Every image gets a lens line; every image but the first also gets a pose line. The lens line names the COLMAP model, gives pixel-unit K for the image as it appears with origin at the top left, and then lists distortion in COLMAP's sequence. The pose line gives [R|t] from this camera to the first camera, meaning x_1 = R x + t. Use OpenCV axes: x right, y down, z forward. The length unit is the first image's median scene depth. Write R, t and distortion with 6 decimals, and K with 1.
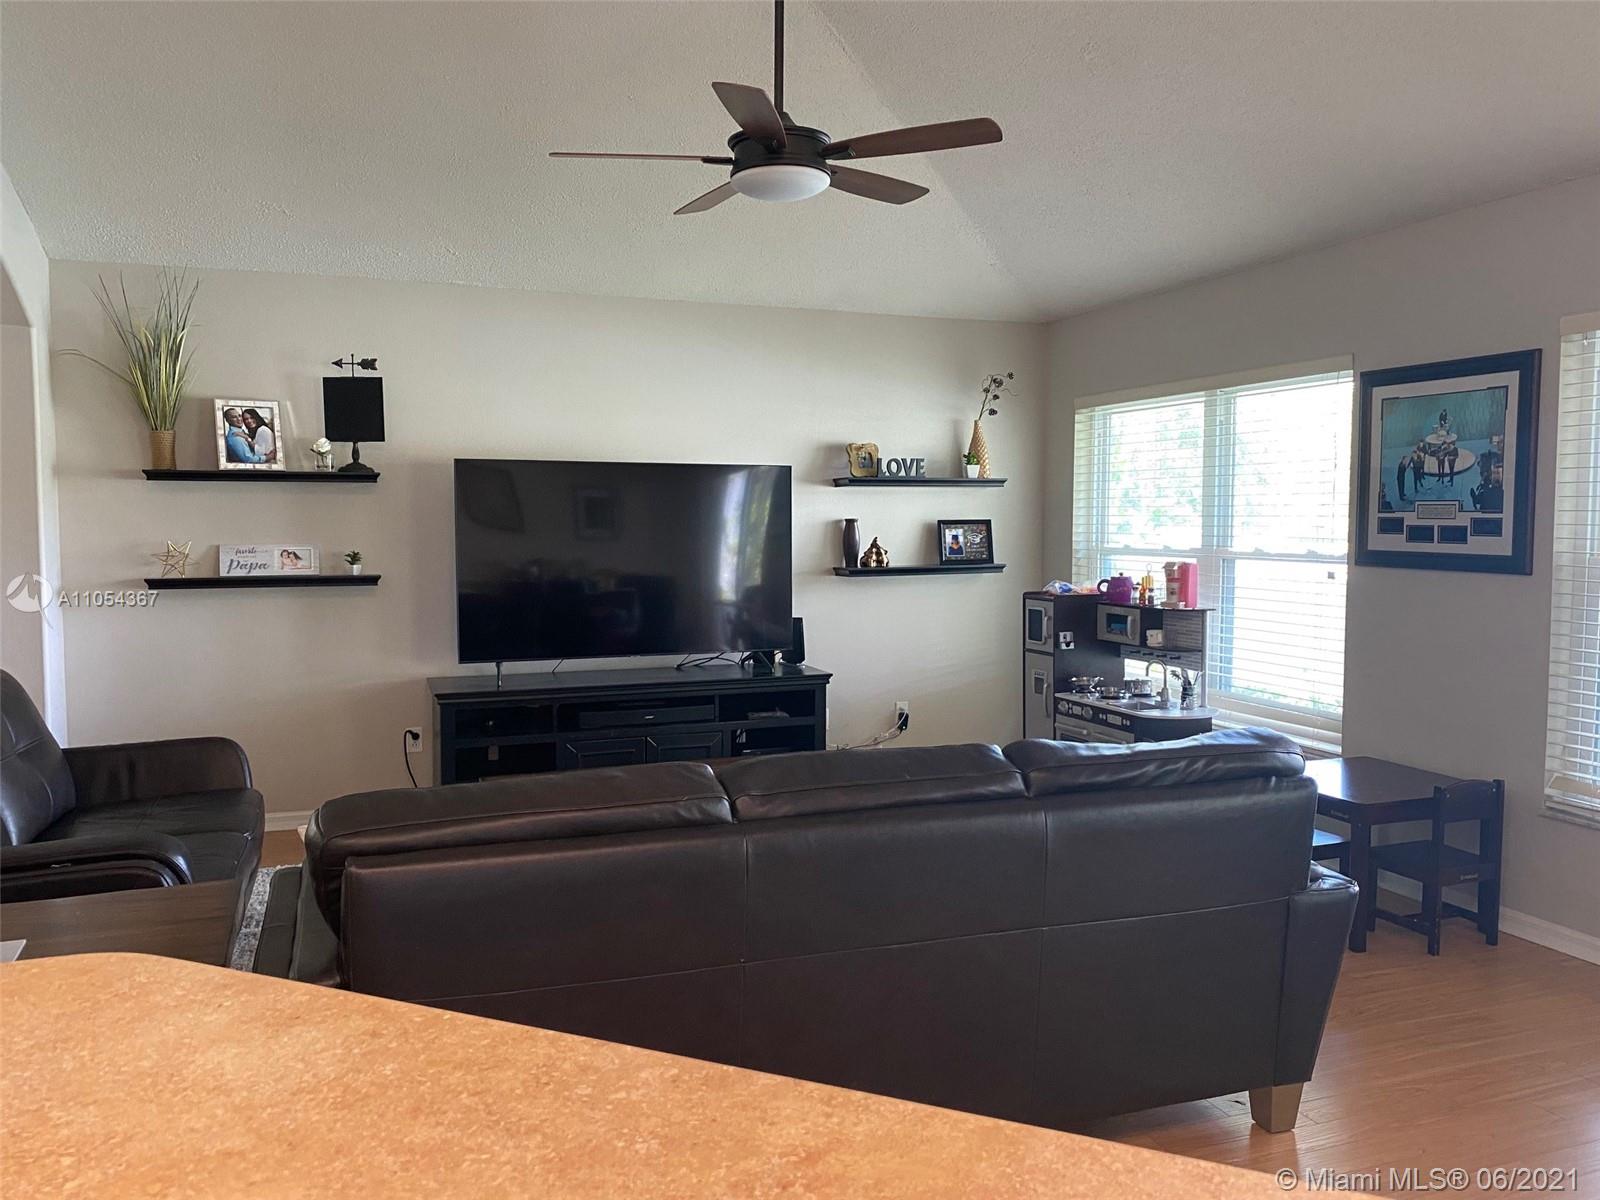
lens RADIAL K [[1177.0, 0, 800.0], [0, 1177.0, 600.0], [0, 0, 1]] dist [0.003334, 0.000138]
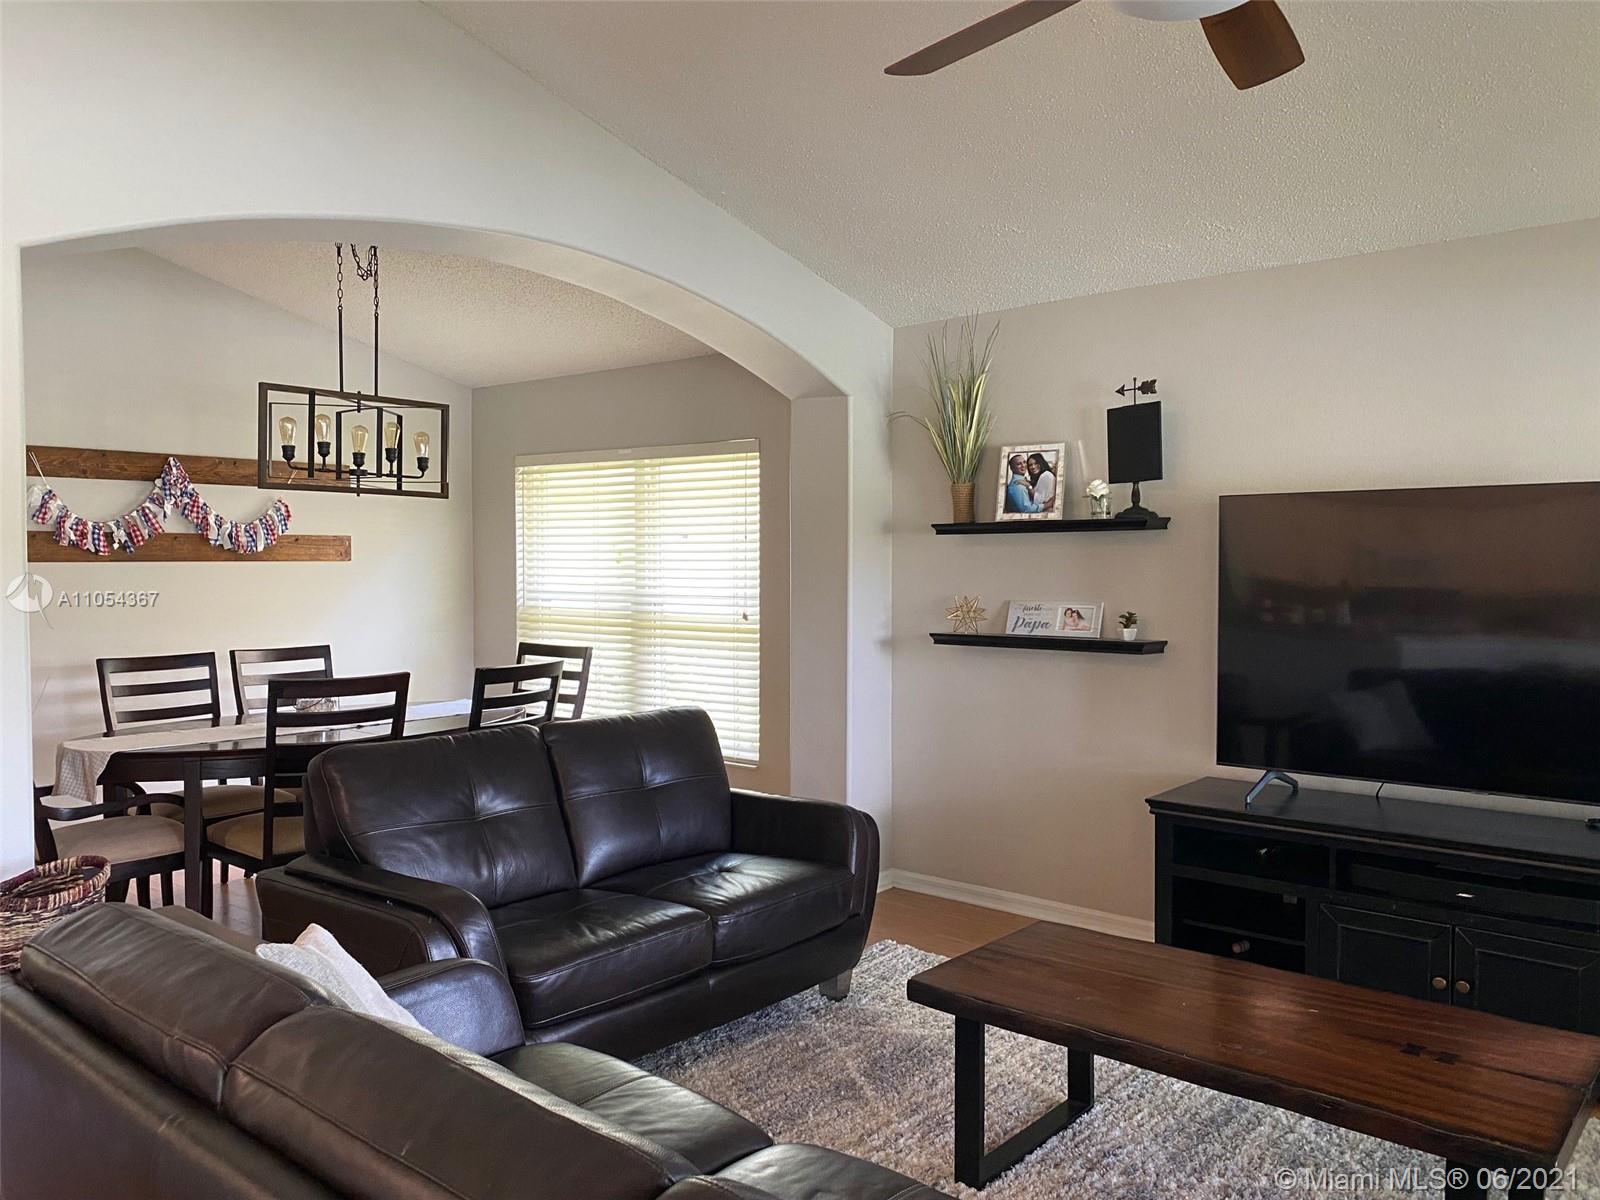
lens RADIAL K [[1177.0, 0, 800.0], [0, 1177.0, 600.0], [0, 0, 1]] dist [0.003334, 0.000138]
pose [[0.494999, 0.026375, -0.868493, 0.239053], [-0.052556, 0.998618, 0.000372, -0.038918], [0.867303, 0.045460, 0.495701, 0.389839]]
